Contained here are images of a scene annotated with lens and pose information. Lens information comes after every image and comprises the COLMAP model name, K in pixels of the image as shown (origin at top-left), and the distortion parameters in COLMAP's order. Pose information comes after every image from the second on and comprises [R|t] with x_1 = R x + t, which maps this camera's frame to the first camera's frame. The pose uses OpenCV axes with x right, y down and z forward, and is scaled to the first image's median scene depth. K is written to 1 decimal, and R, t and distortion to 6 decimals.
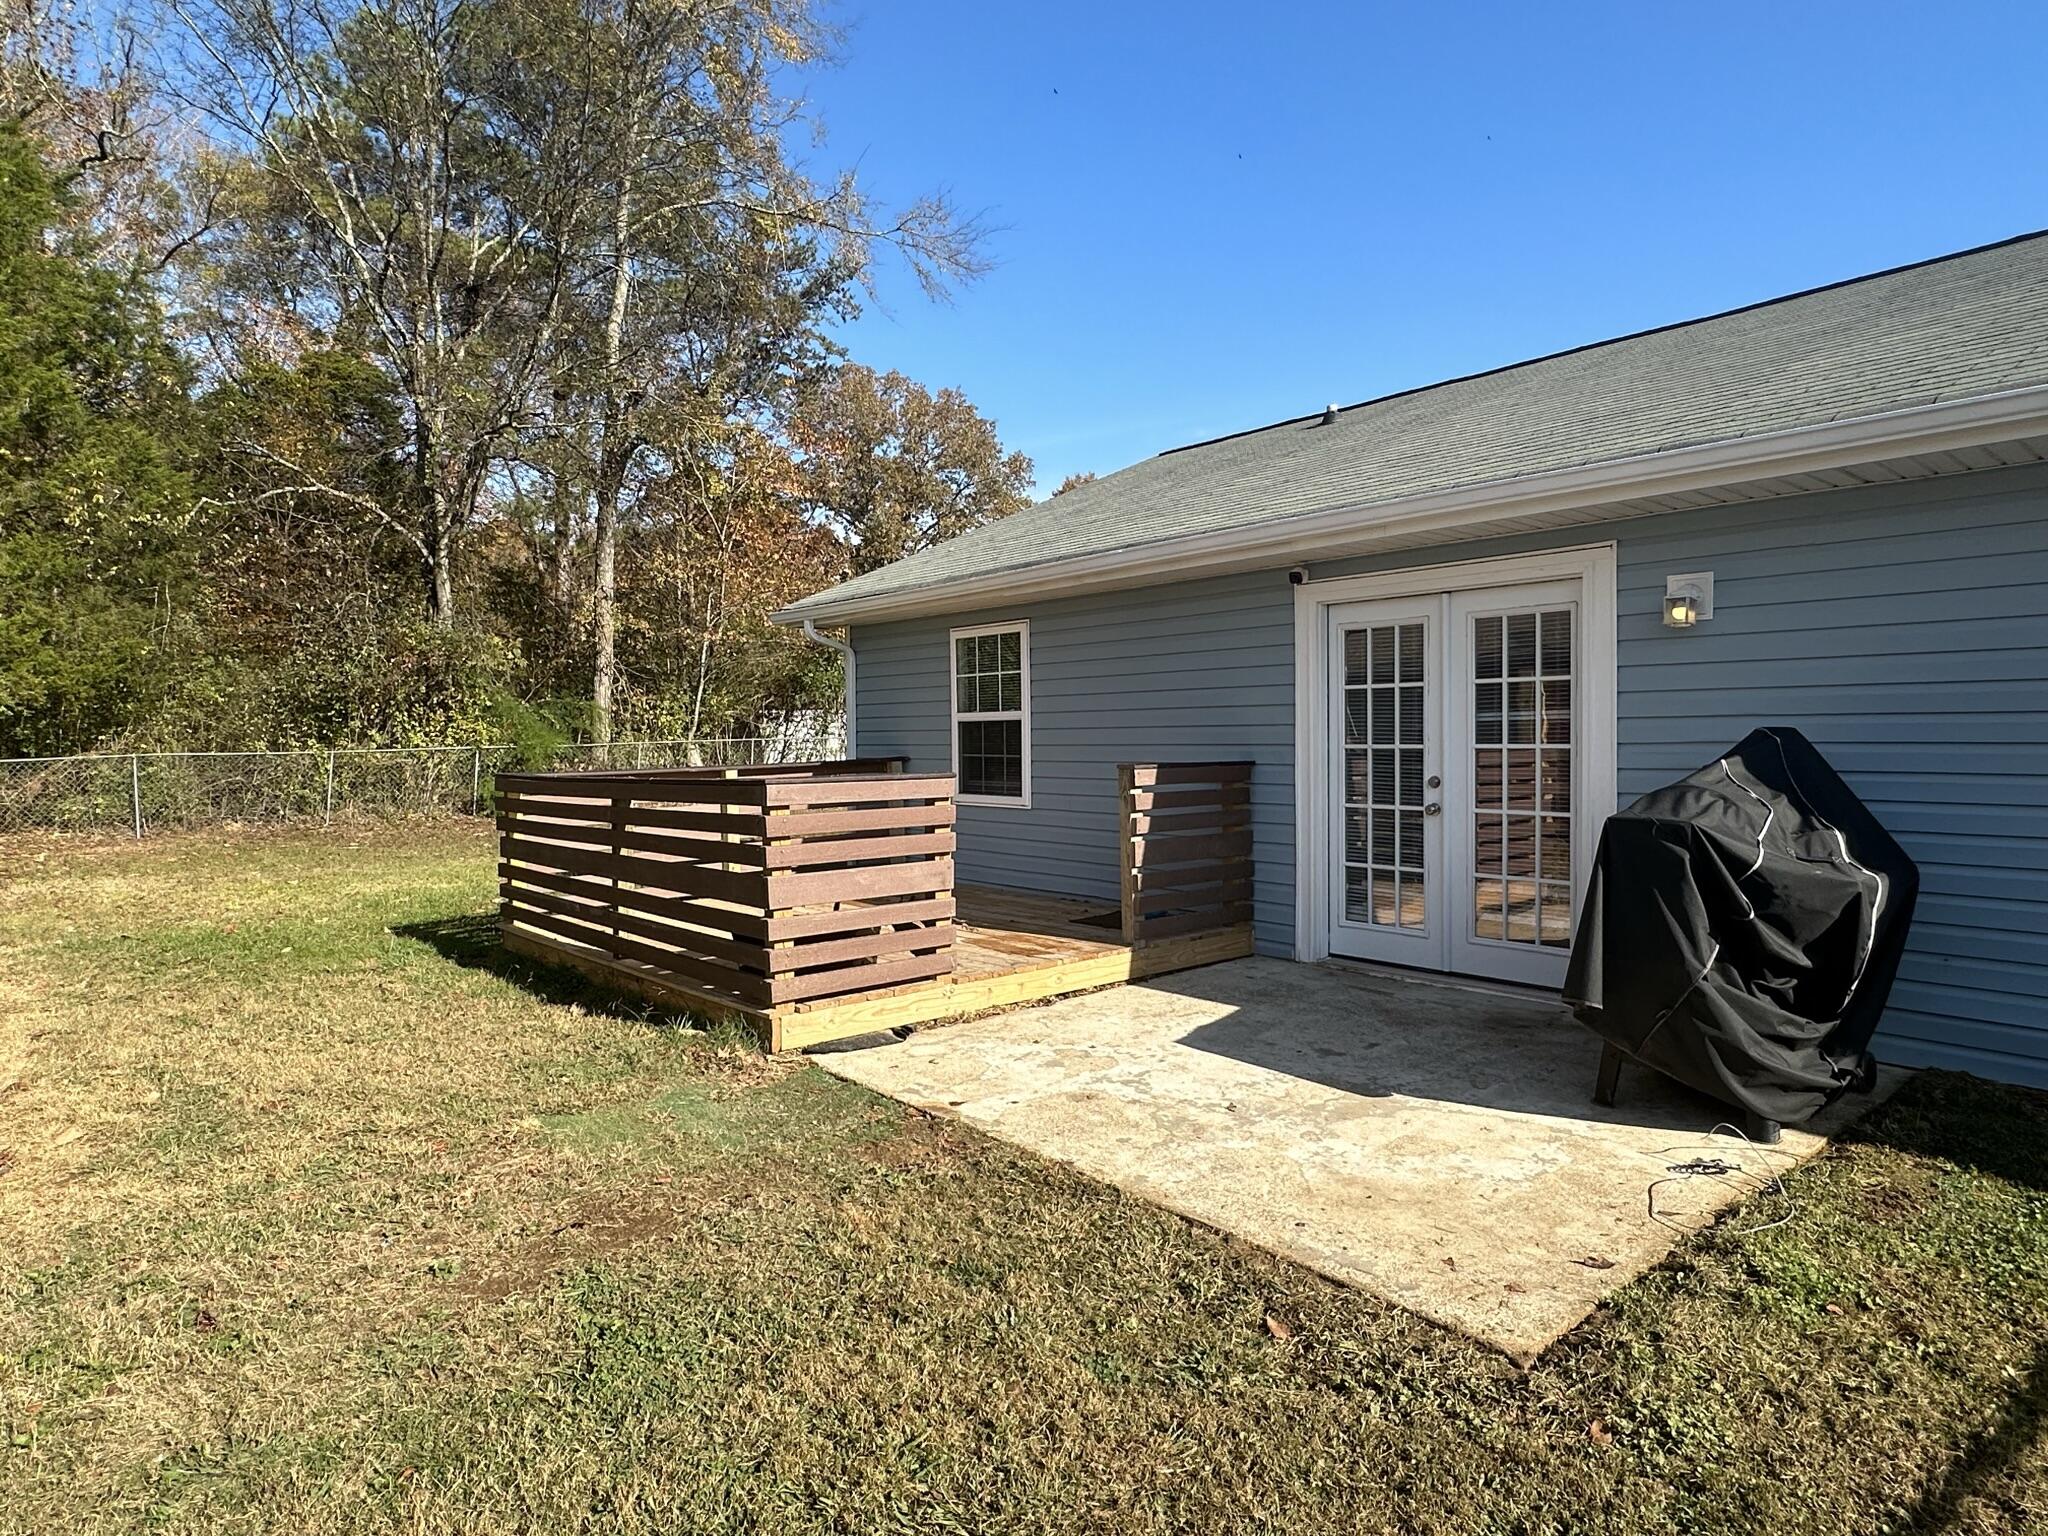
lens RADIAL K [[1207.5, 0, 1024.0], [0, 1207.5, 768.0], [0, 0, 1]] dist [0.002643, -0.011182]
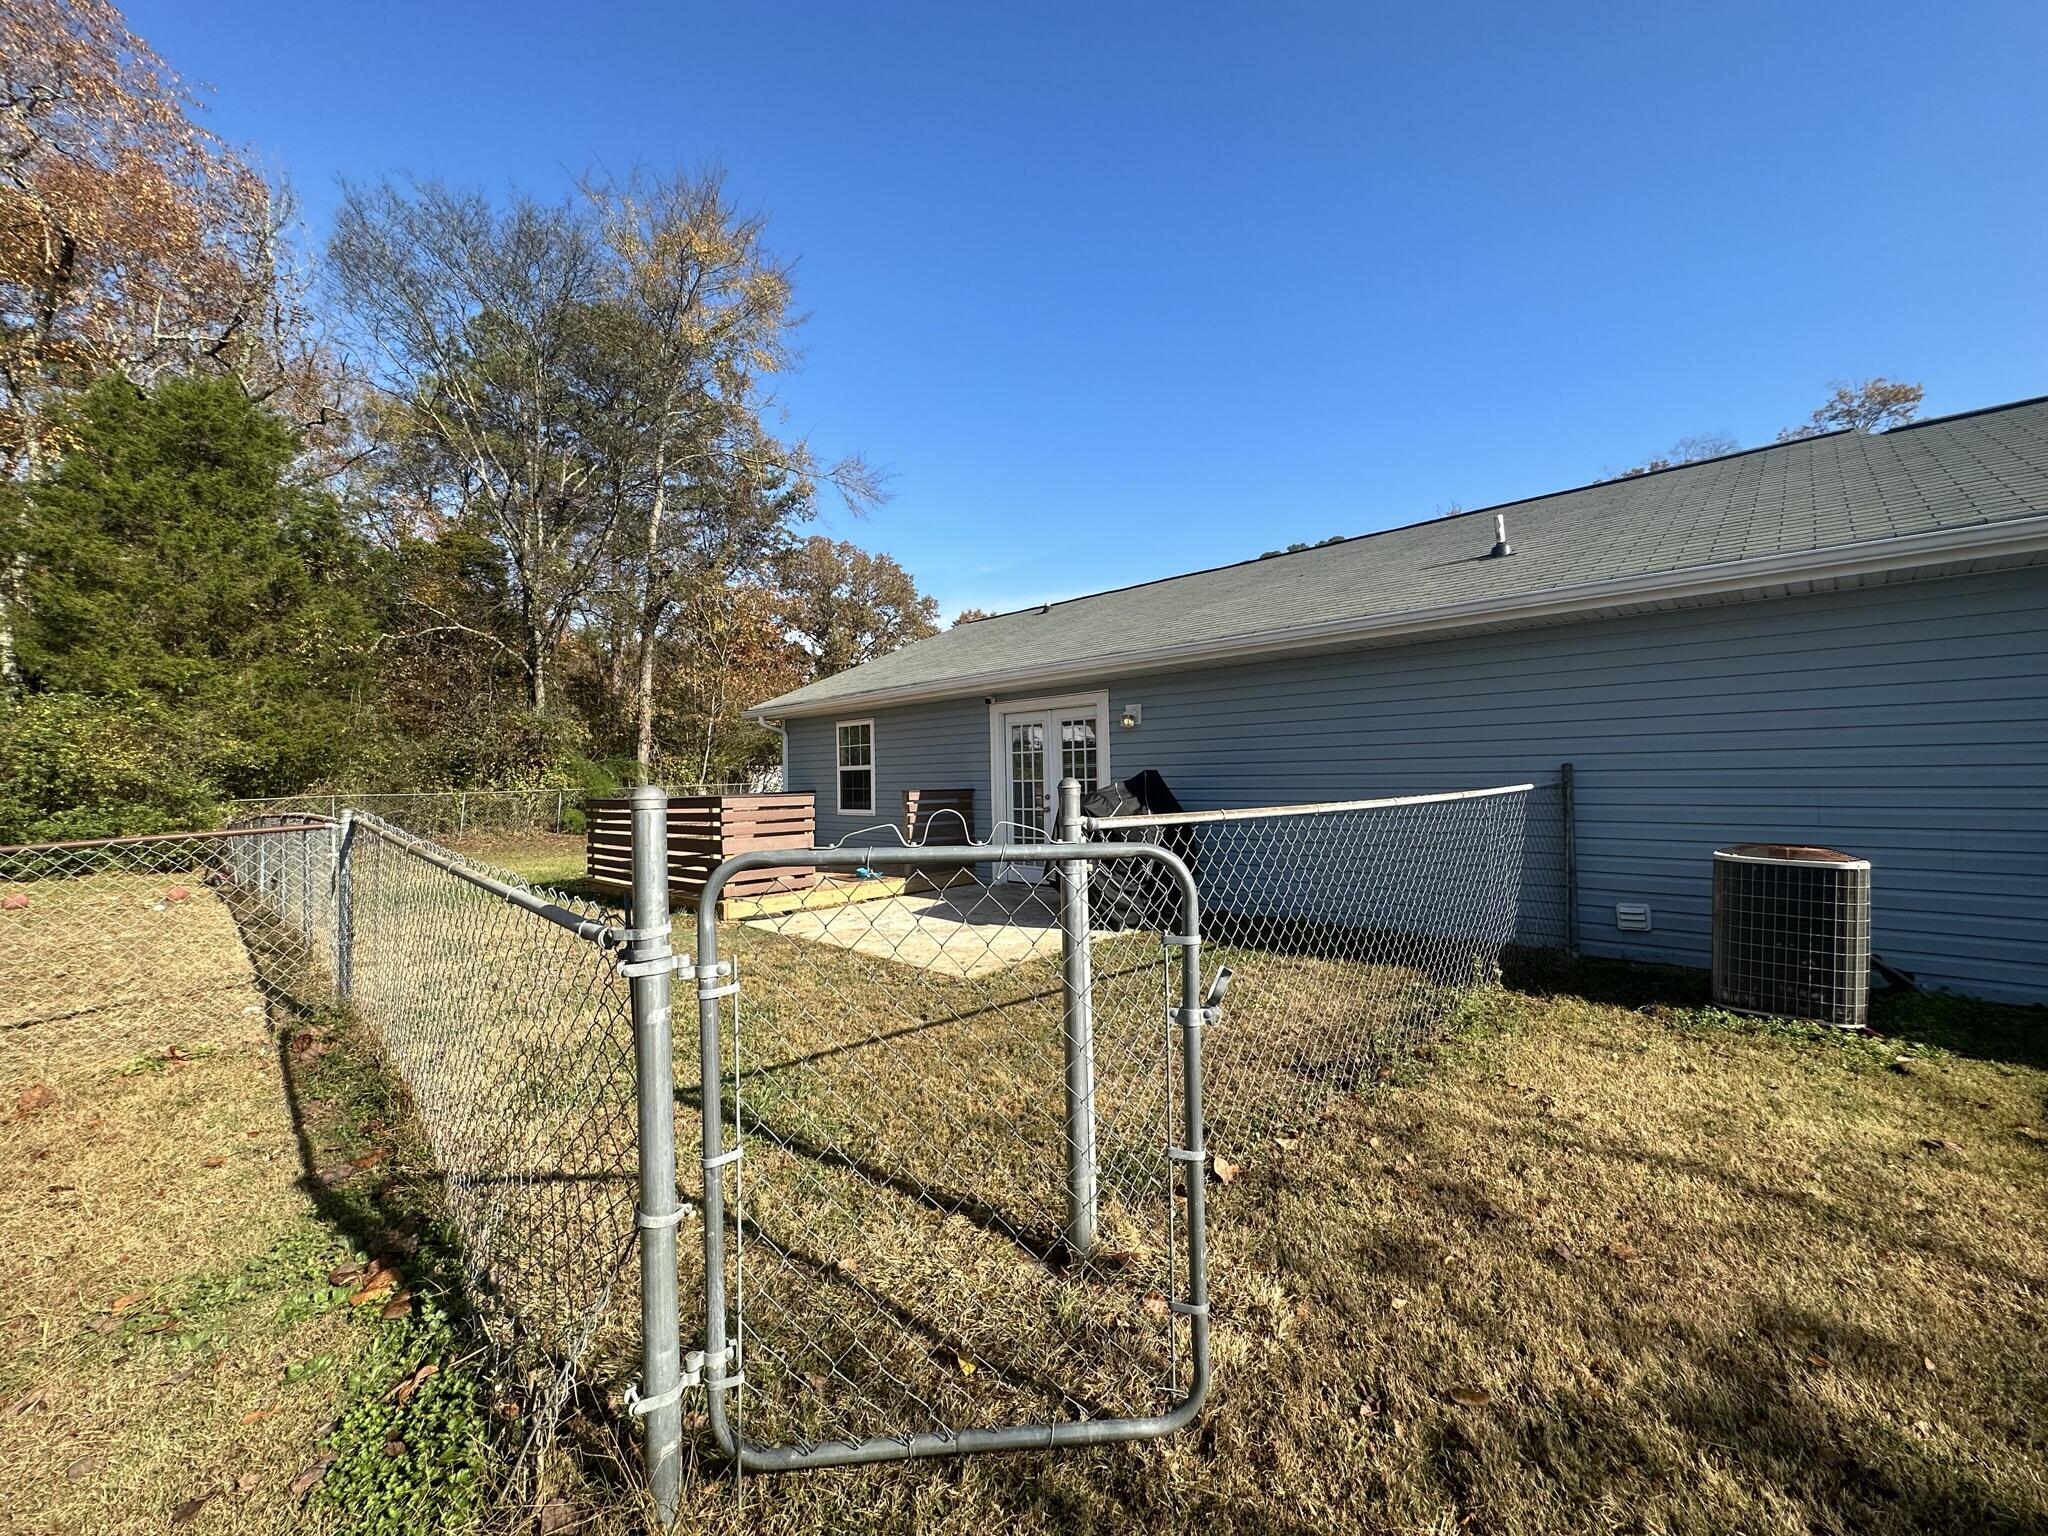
lens RADIAL K [[820.5, 0, 1030.0], [0, 820.5, 765.1], [0, 0, 1]] dist [-0.010563, -0.000095]
pose [[0.994195, -0.004857, 0.107480, 0.044157], [0.009949, 0.998851, -0.046889, 0.006748], [-0.107129, 0.047686, 0.993101, -0.131577]]
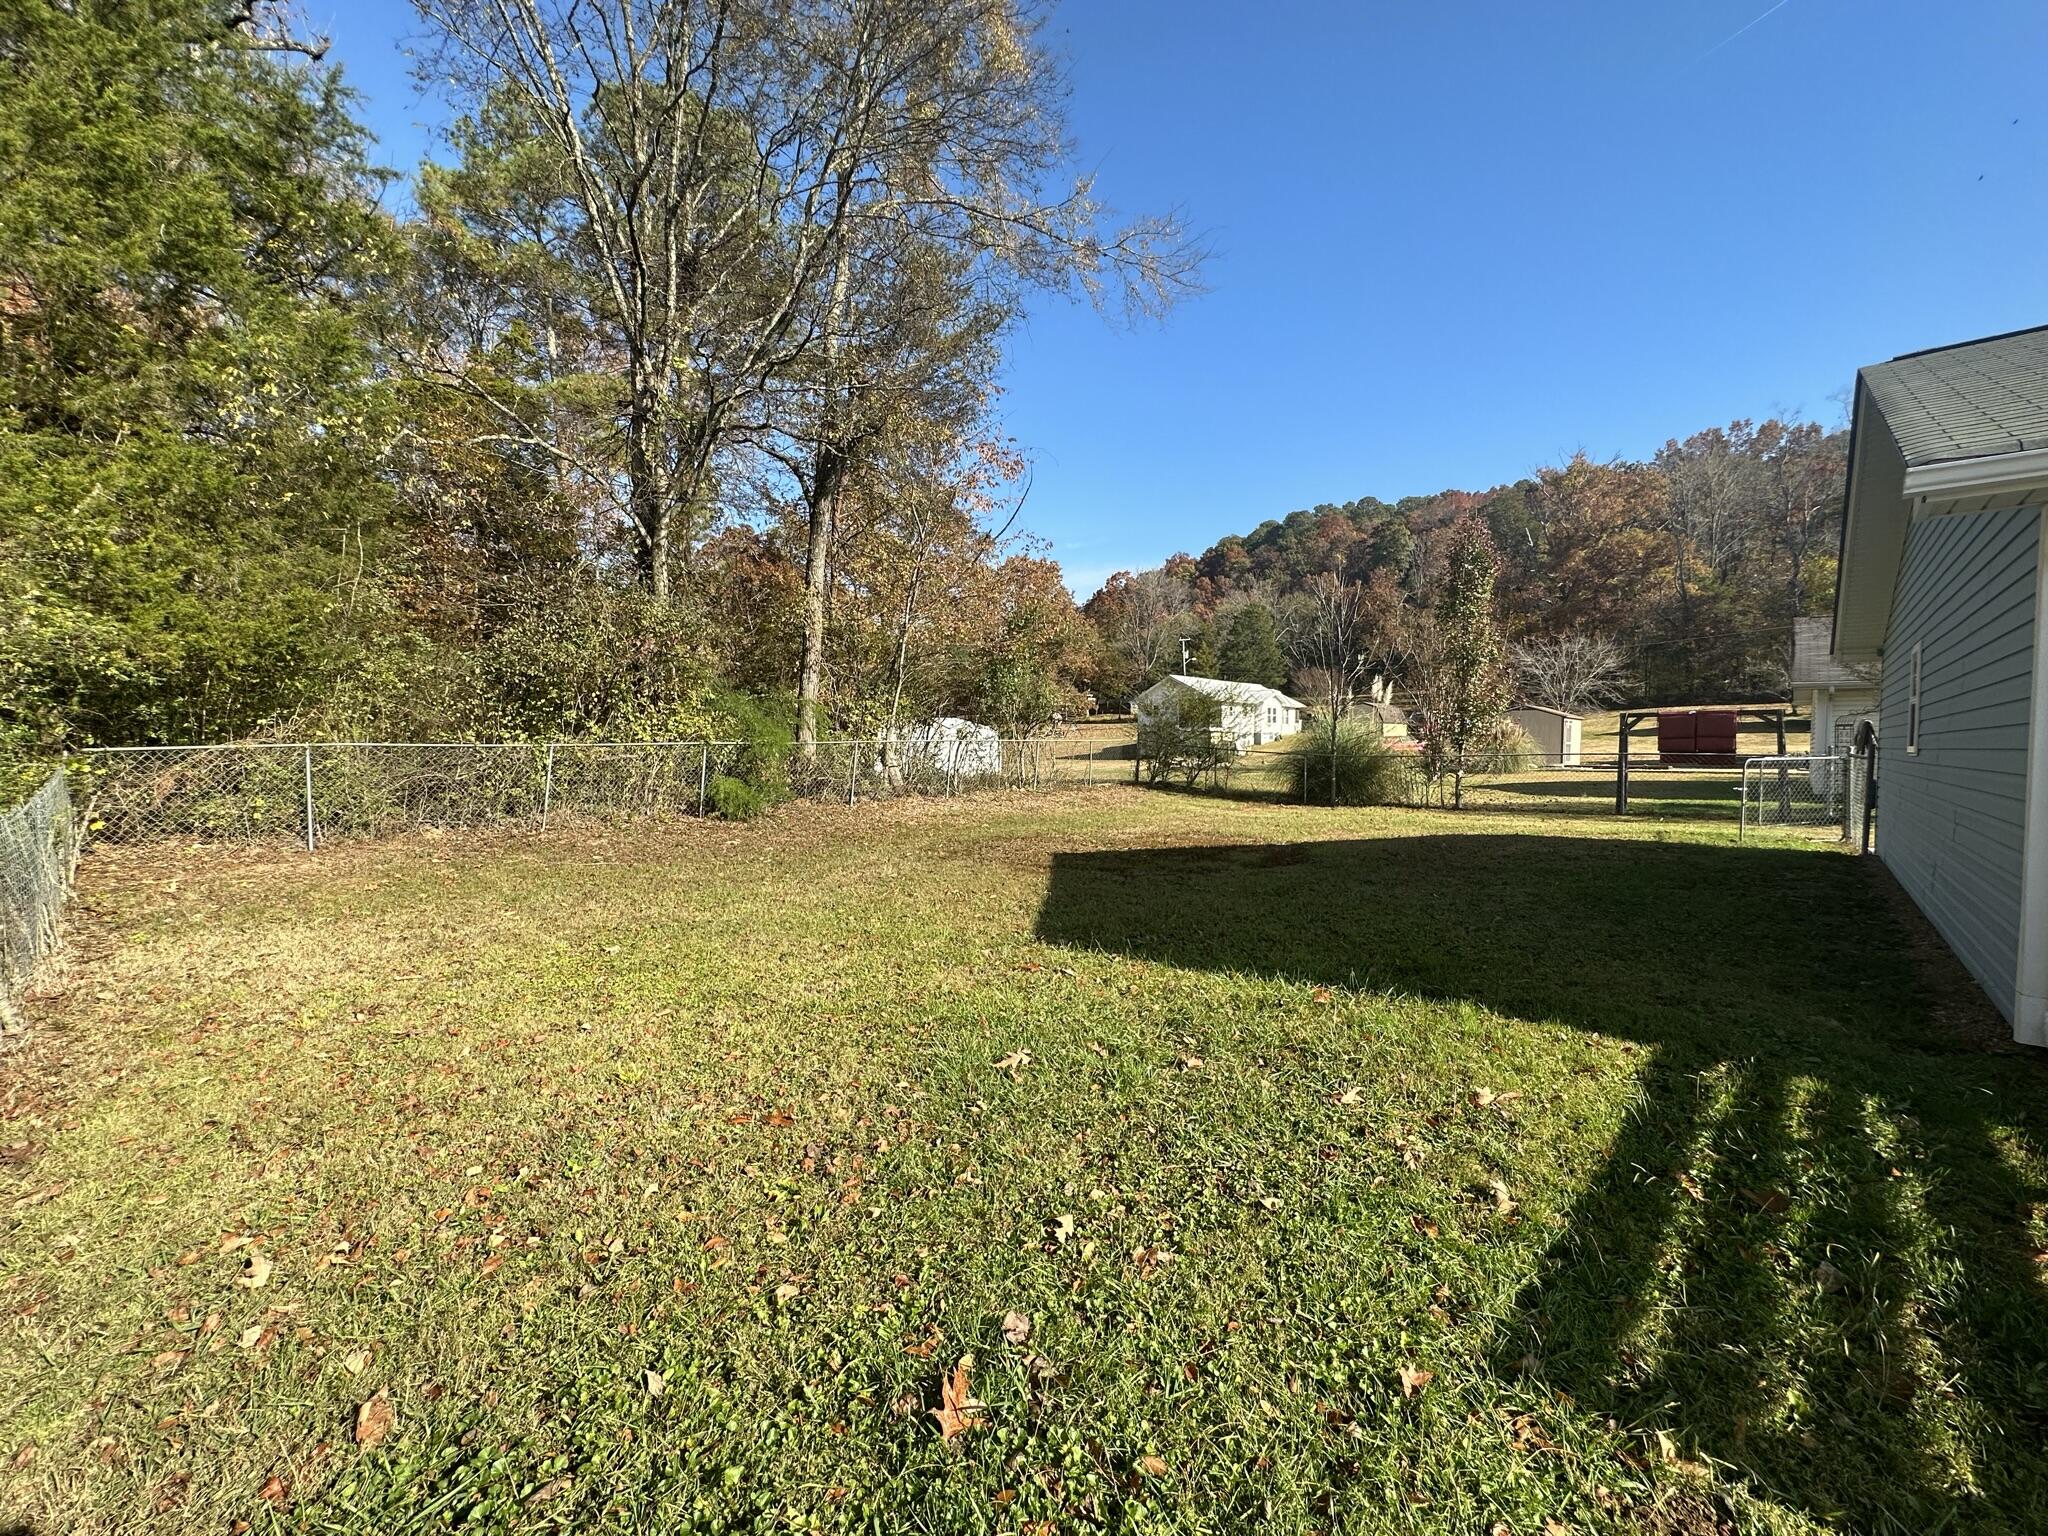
lens RADIAL K [[820.5, 0, 1030.0], [0, 820.5, 765.1], [0, 0, 1]] dist [-0.010563, -0.000095]
pose [[0.992062, 0.015965, 0.124734, -0.288648], [-0.015888, 0.999872, -0.001619, -0.003323], [-0.124744, -0.000376, 0.992189, 0.355319]]
